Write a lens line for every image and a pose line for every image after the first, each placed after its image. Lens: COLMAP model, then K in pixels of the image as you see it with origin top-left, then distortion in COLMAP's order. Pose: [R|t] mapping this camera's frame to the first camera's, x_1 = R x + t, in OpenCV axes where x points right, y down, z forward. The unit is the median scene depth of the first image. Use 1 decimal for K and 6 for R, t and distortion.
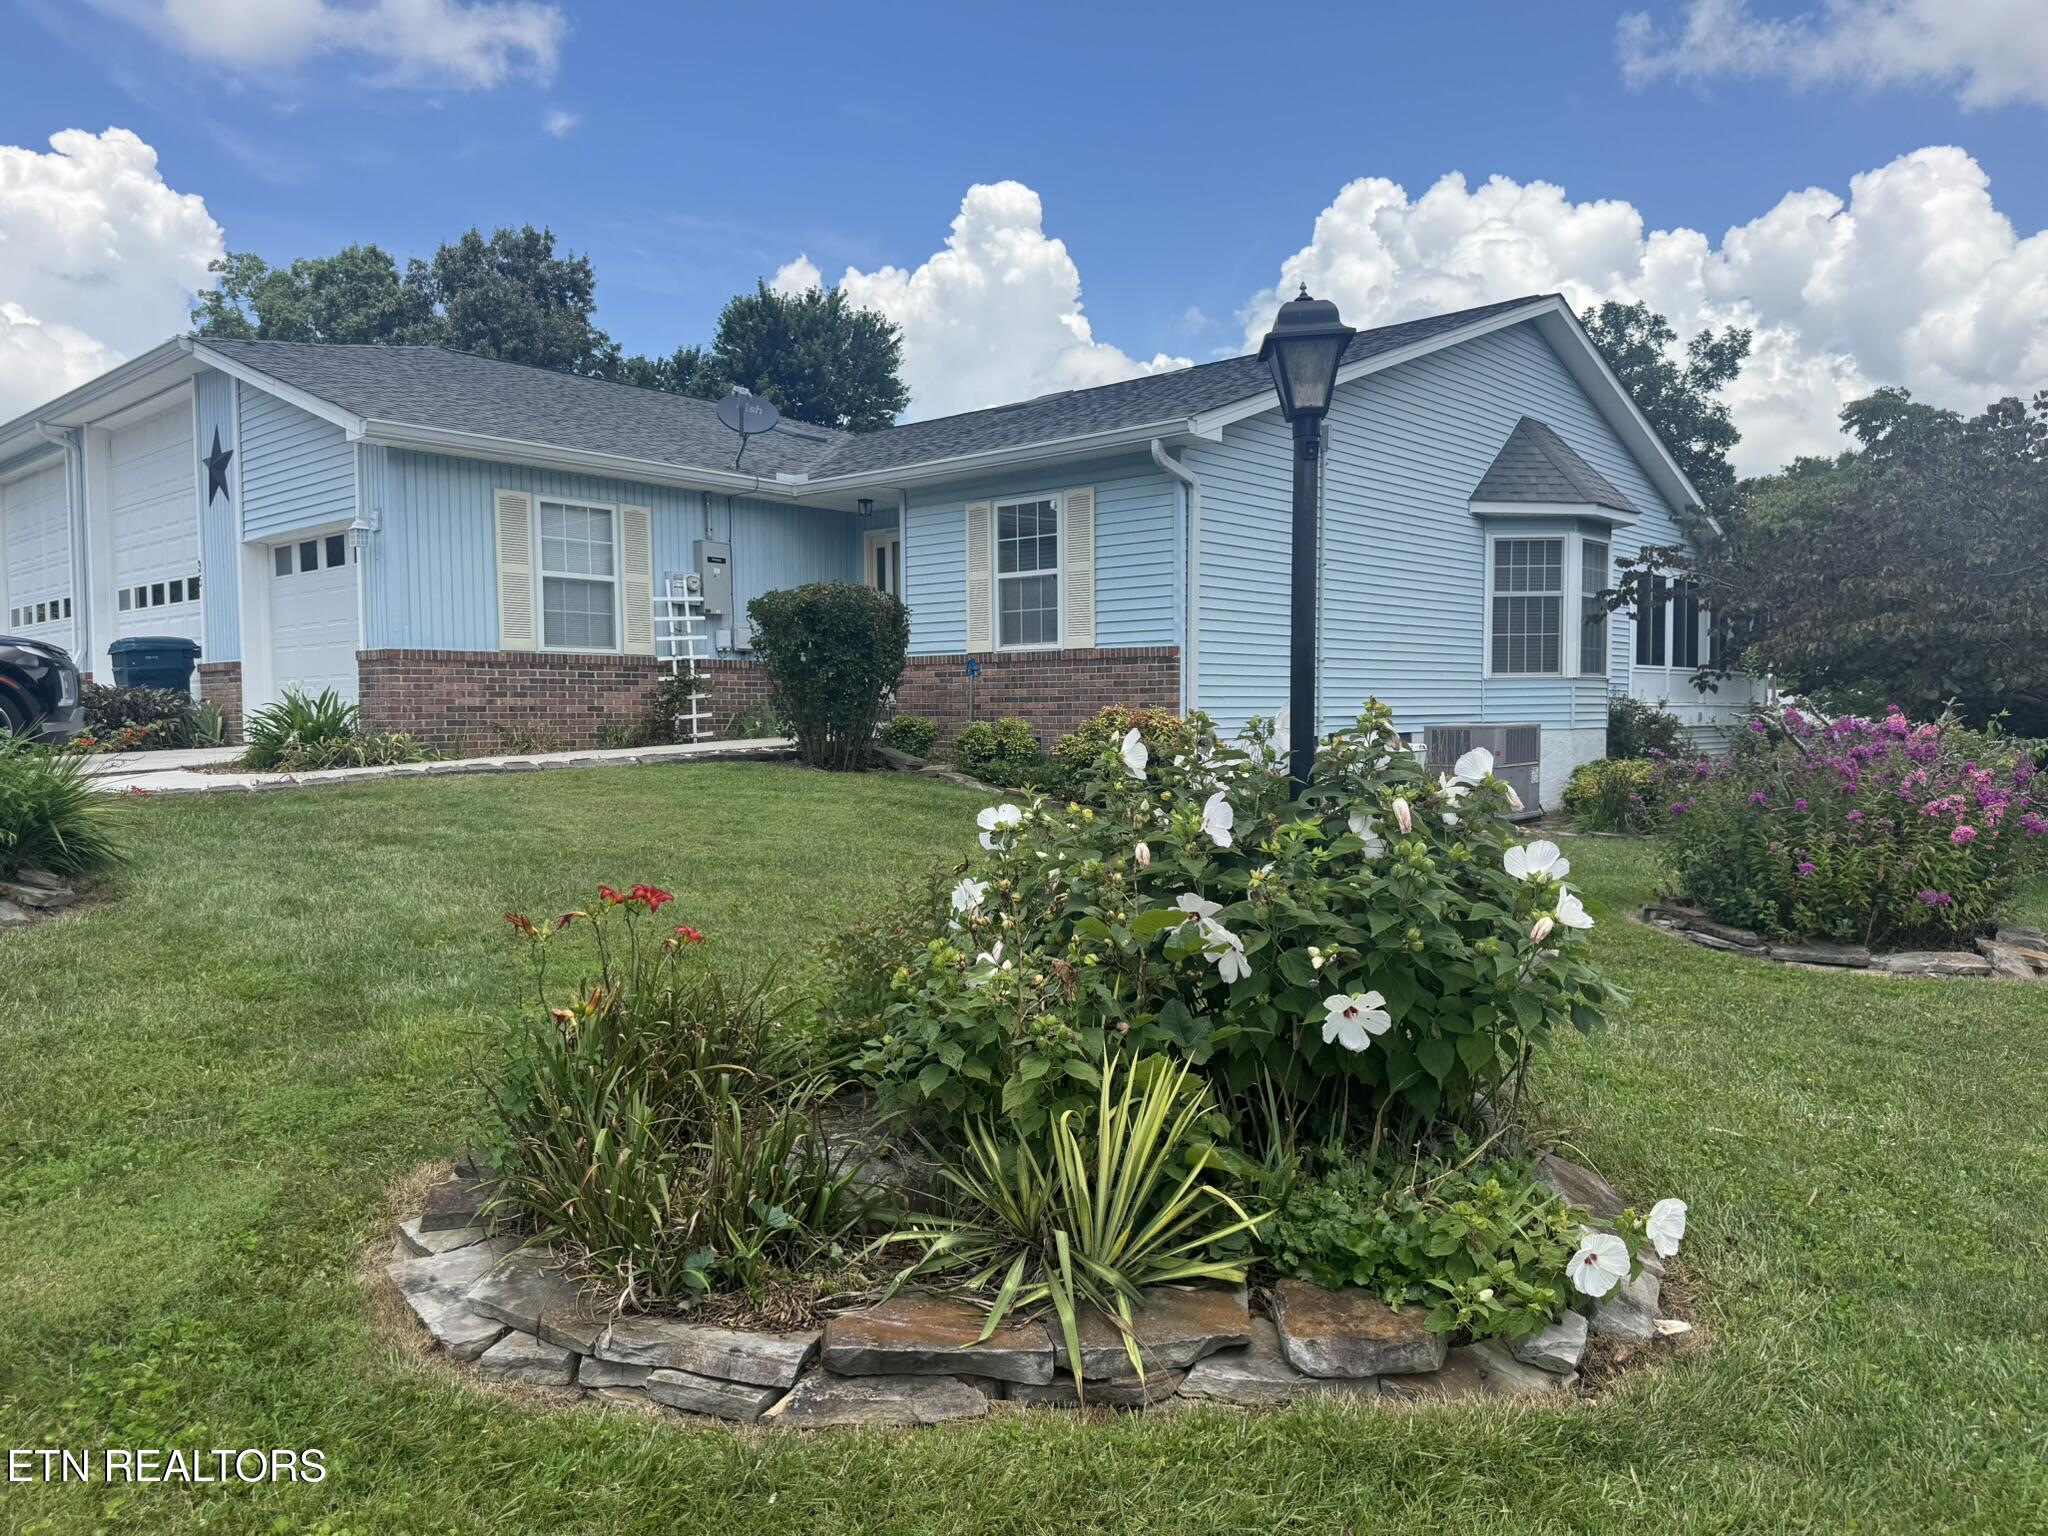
lens RADIAL K [[1427.0, 0, 1024.0], [0, 1427.0, 768.0], [0, 0, 1]] dist [0.099989, -0.120534]
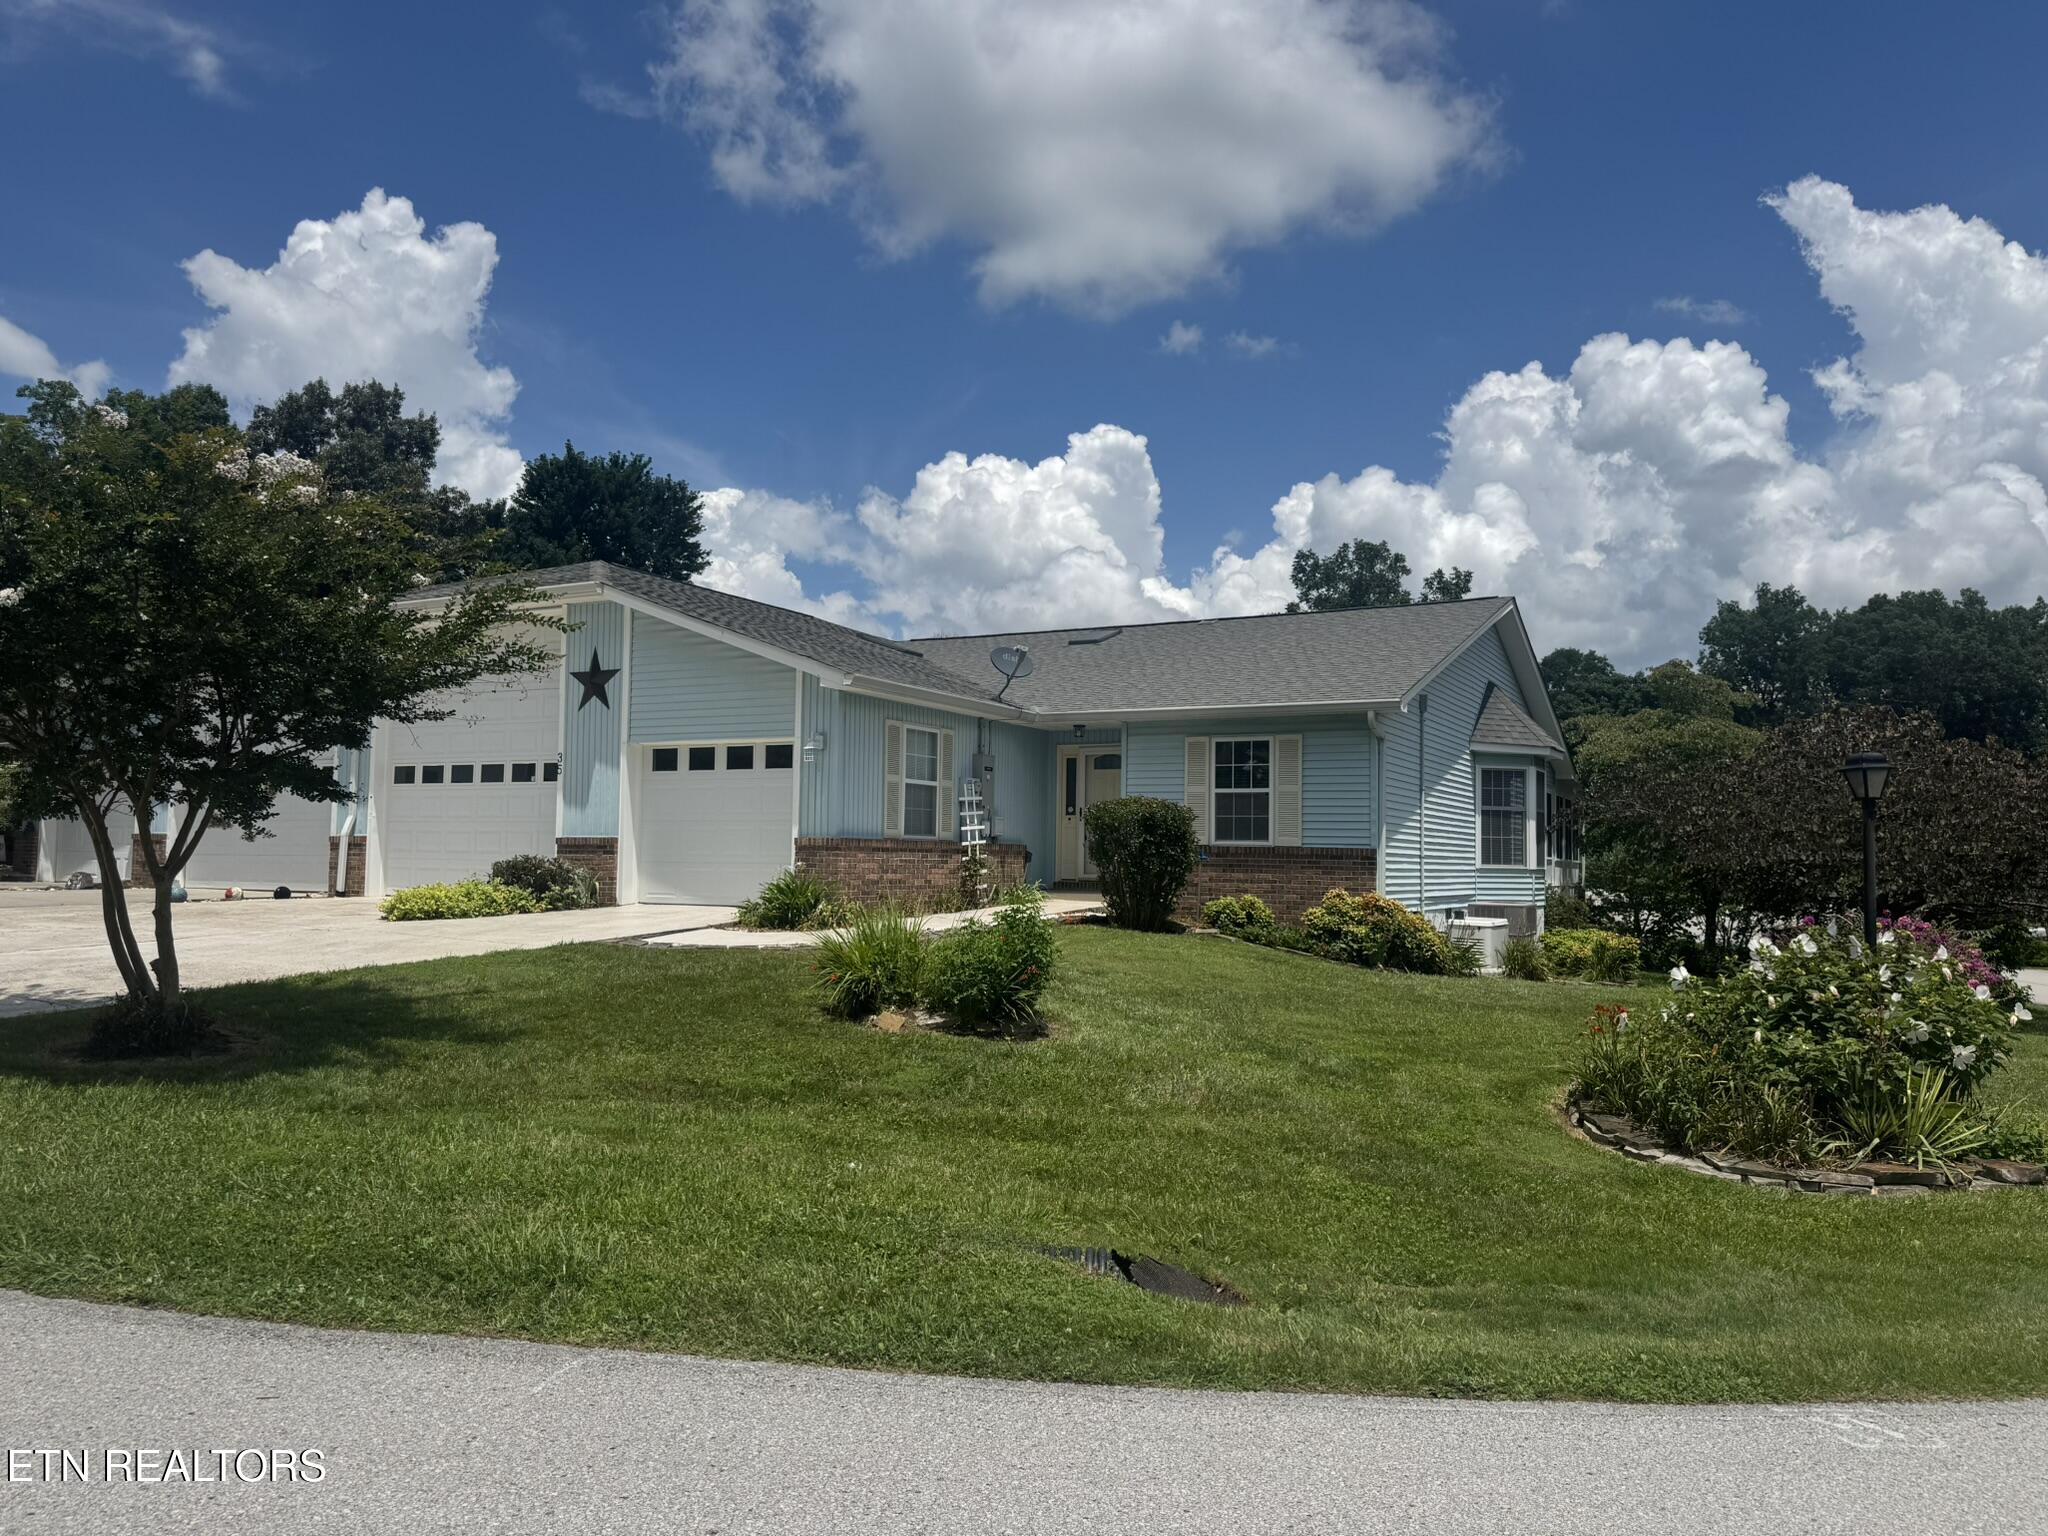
lens RADIAL K [[1427.5, 0, 1024.0], [0, 1427.5, 768.0], [0, 0, 1]] dist [0.126324, -0.127029]
pose [[0.973158, 0.036404, 0.227240, -0.501825], [-0.012743, 0.994418, -0.104736, -0.008663], [-0.229785, 0.099029, 0.968190, -0.293455]]
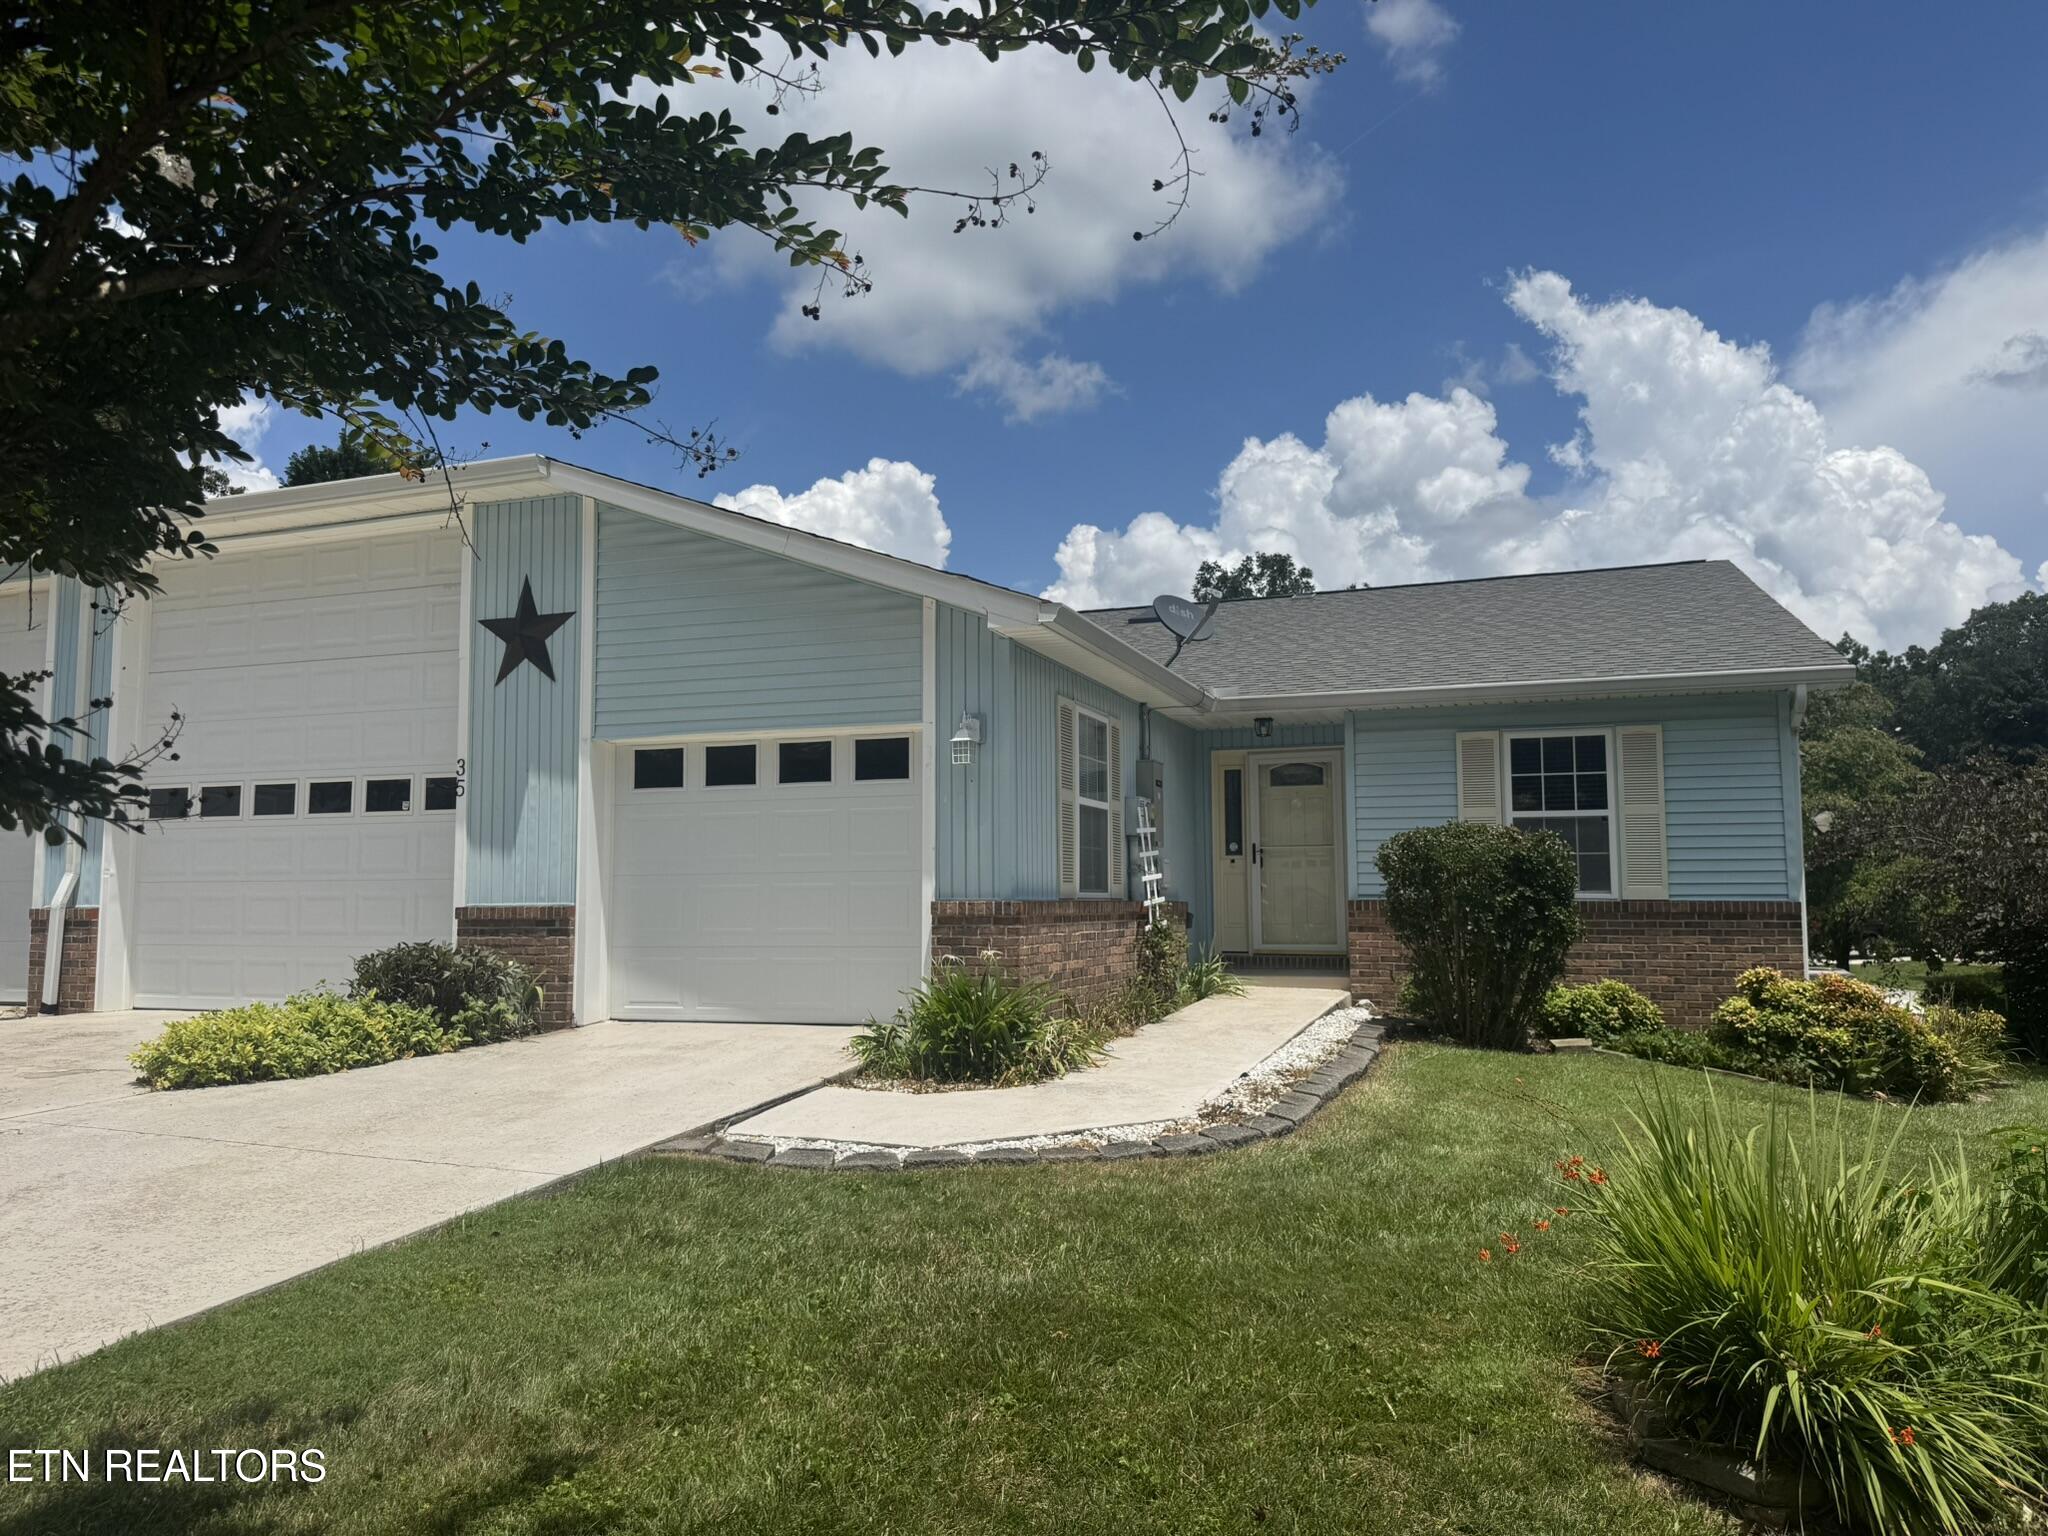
lens RADIAL K [[1428.6, 0, 1018.6], [0, 1428.6, 780.2], [0, 0, 1]] dist [0.097991, -0.124943]
pose [[0.928889, 0.034700, 0.368728, -0.622718], [0.012458, 0.992110, -0.124749, -0.046028], [-0.370148, 0.120471, 0.921128, 0.274768]]
